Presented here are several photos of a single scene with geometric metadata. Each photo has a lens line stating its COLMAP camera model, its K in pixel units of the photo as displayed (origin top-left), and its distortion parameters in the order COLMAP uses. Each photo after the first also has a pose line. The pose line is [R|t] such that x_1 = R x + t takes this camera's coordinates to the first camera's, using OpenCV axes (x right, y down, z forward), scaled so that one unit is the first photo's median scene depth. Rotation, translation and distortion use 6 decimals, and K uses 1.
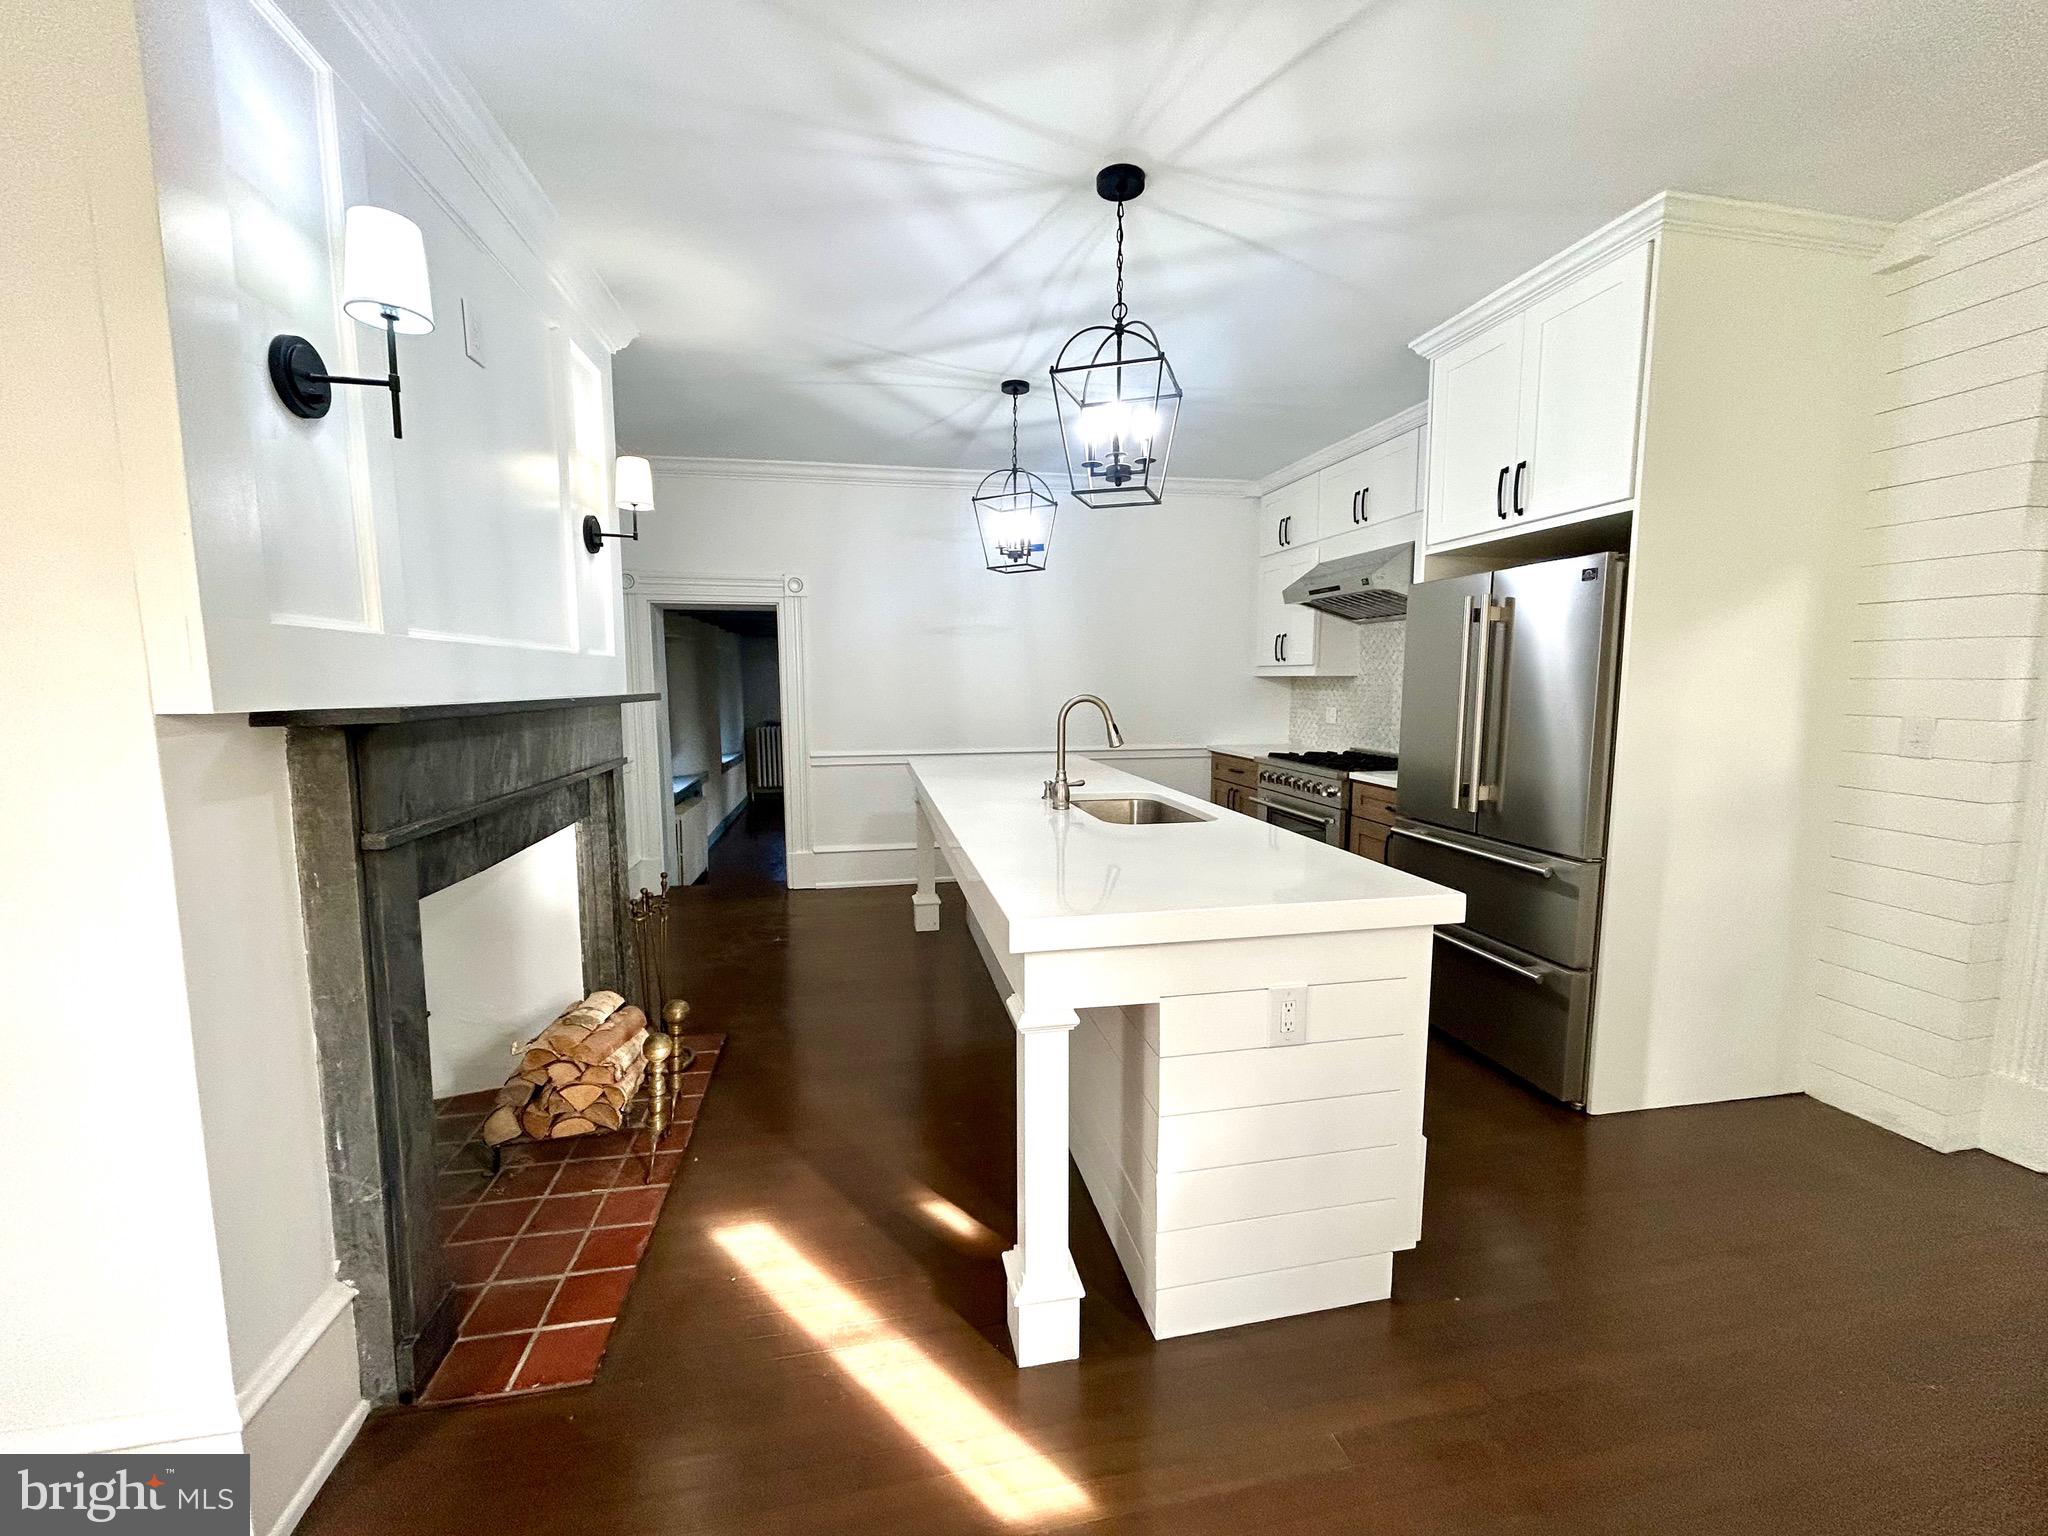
lens RADIAL K [[826.2, 0, 1017.4], [0, 826.2, 765.5], [0, 0, 1]] dist [-0.004416, 0.001381]
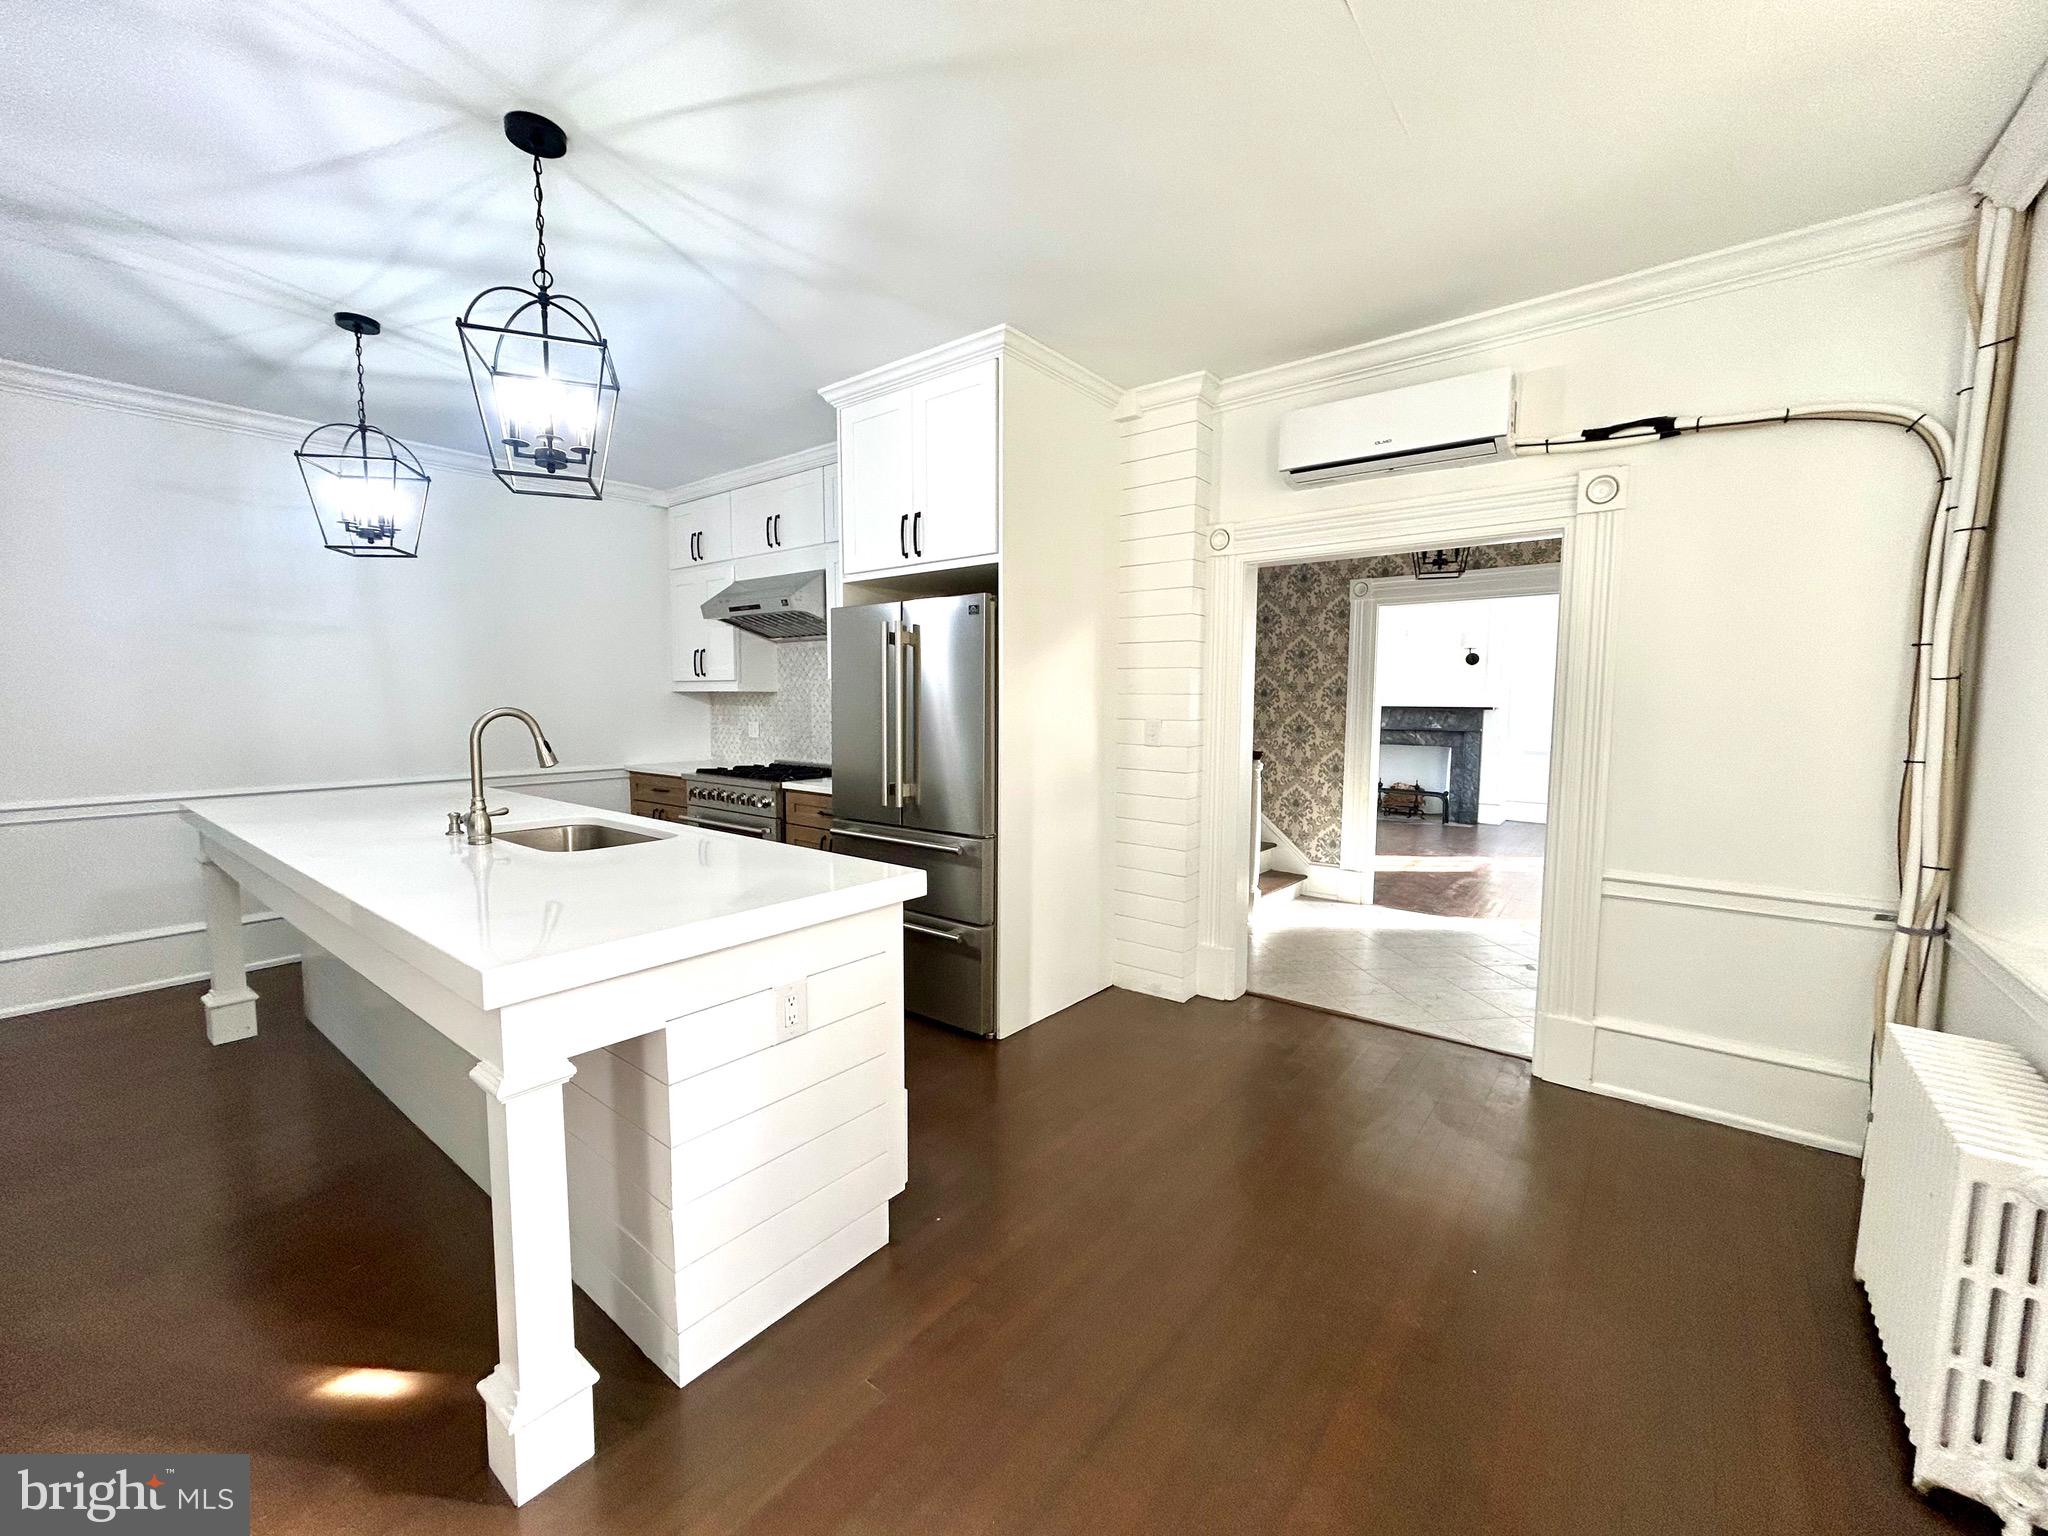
lens RADIAL K [[826.2, 0, 1019.0], [0, 826.2, 766.5], [0, 0, 1]] dist [-0.004416, 0.001381]
pose [[0.761834, -0.050153, 0.645828, -0.073391], [0.064222, 0.997934, 0.001738, 0.008557], [-0.644581, 0.040152, 0.763481, 0.004141]]
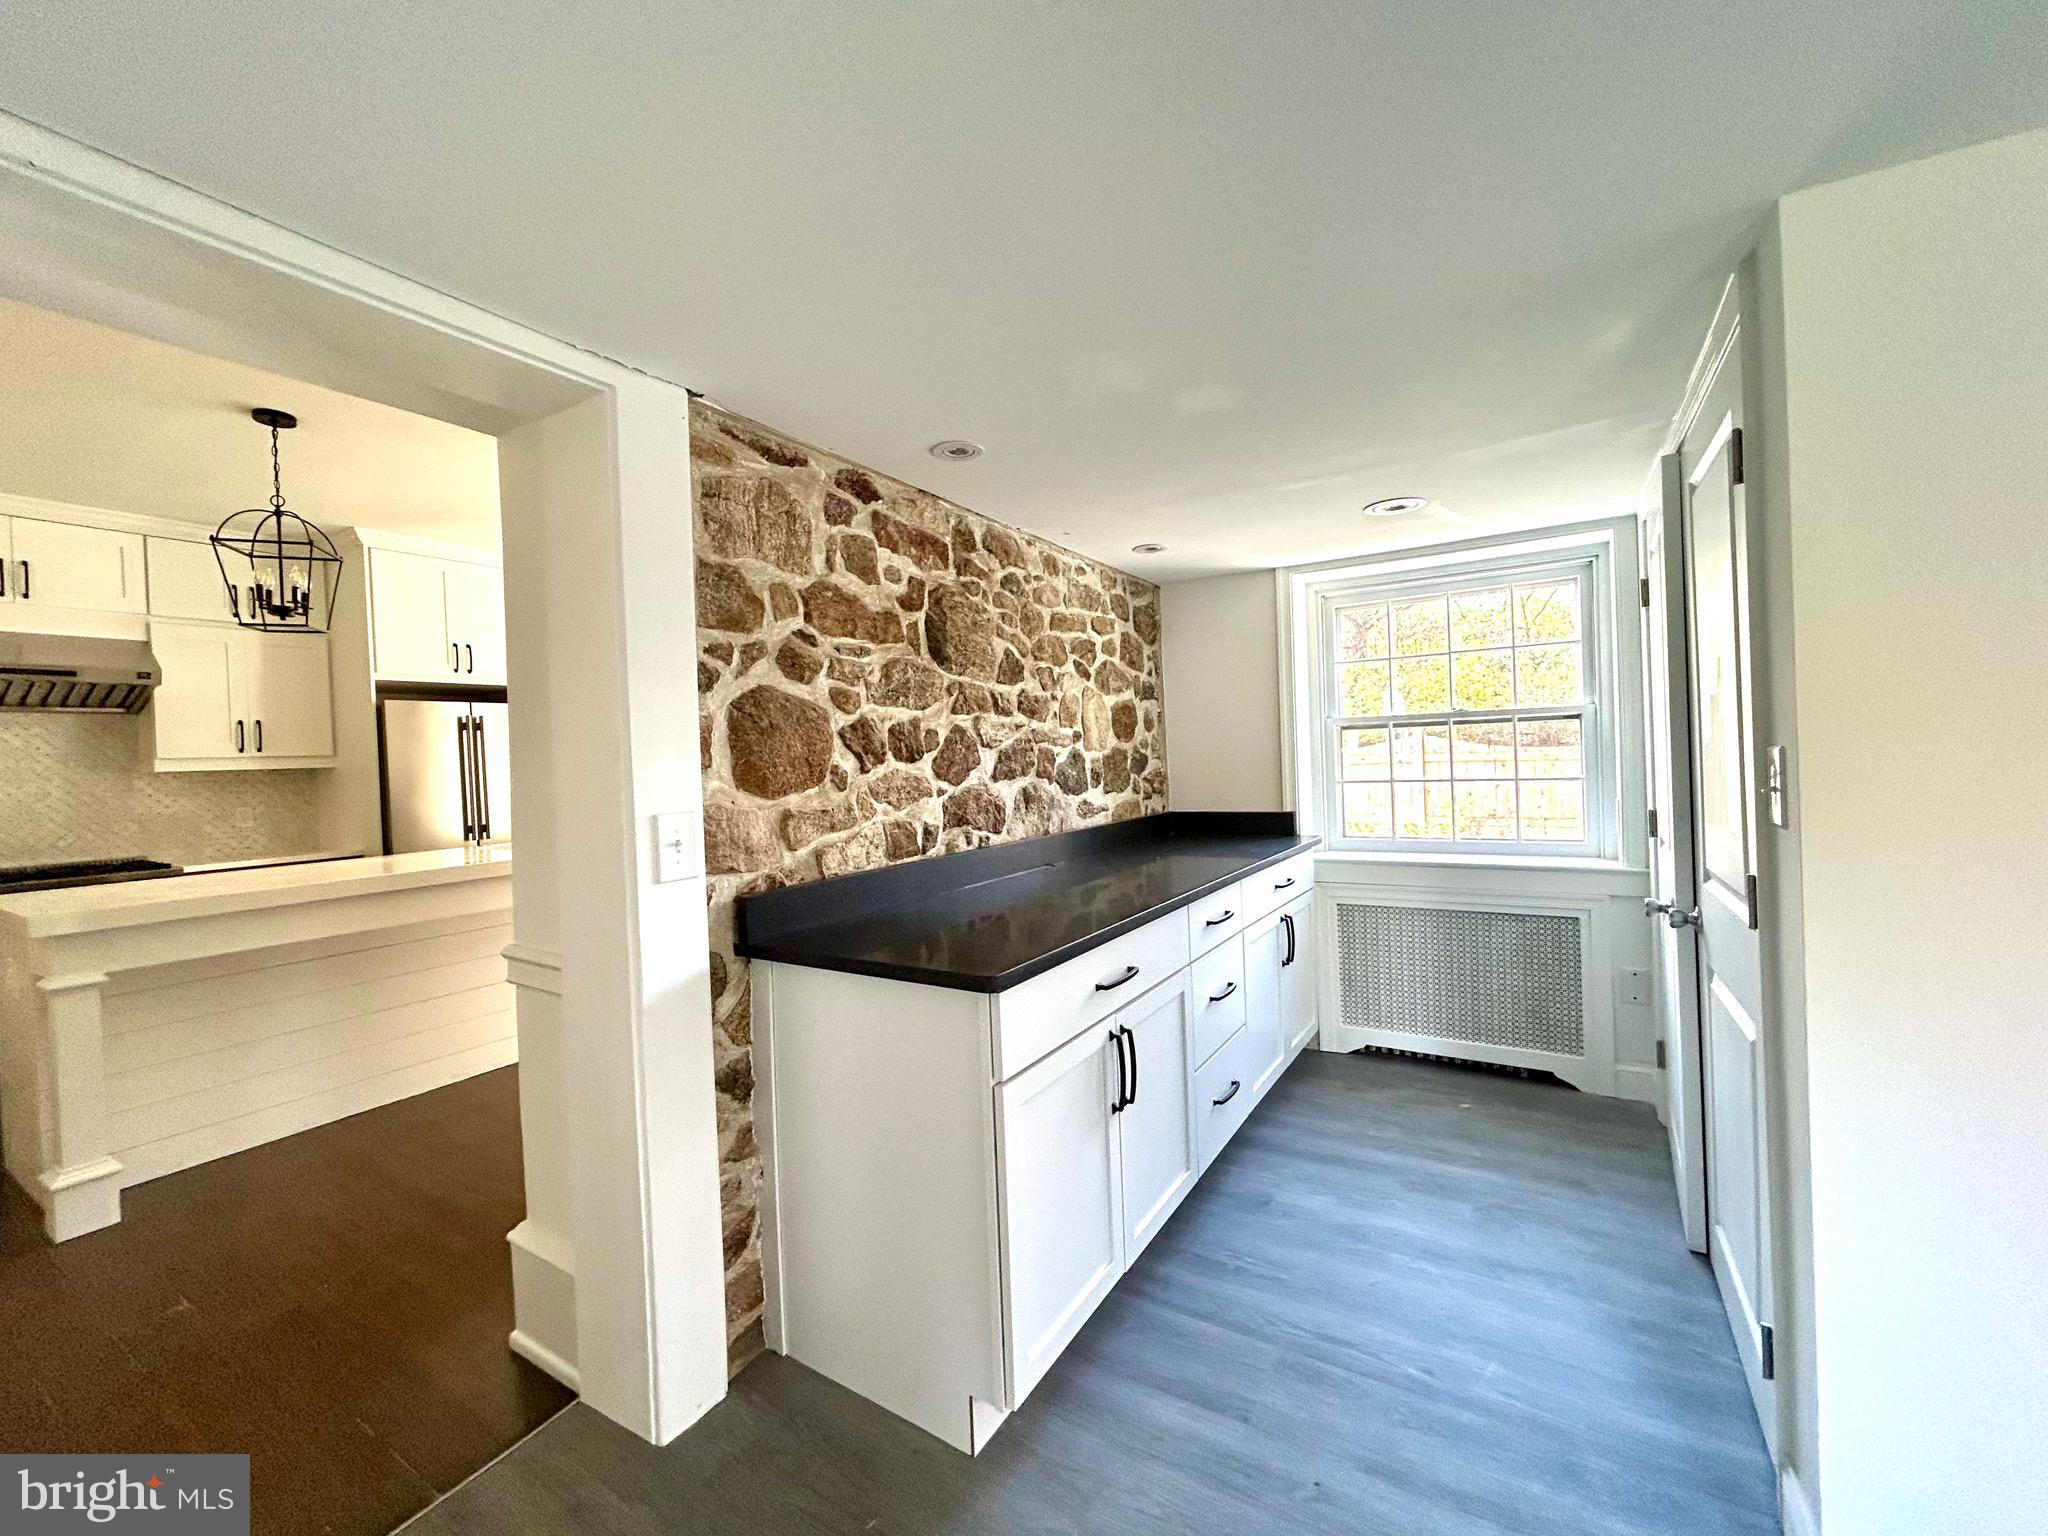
lens RADIAL K [[826.2, 0, 1028.9], [0, 826.2, 765.5], [0, 0, 1]] dist [-0.004416, 0.001381]
pose [[-0.730129, 0.029660, 0.682665, -1.658390], [0.120519, 0.988985, 0.085931, -0.117972], [-0.672597, 0.145015, -0.725661, 1.641567]]
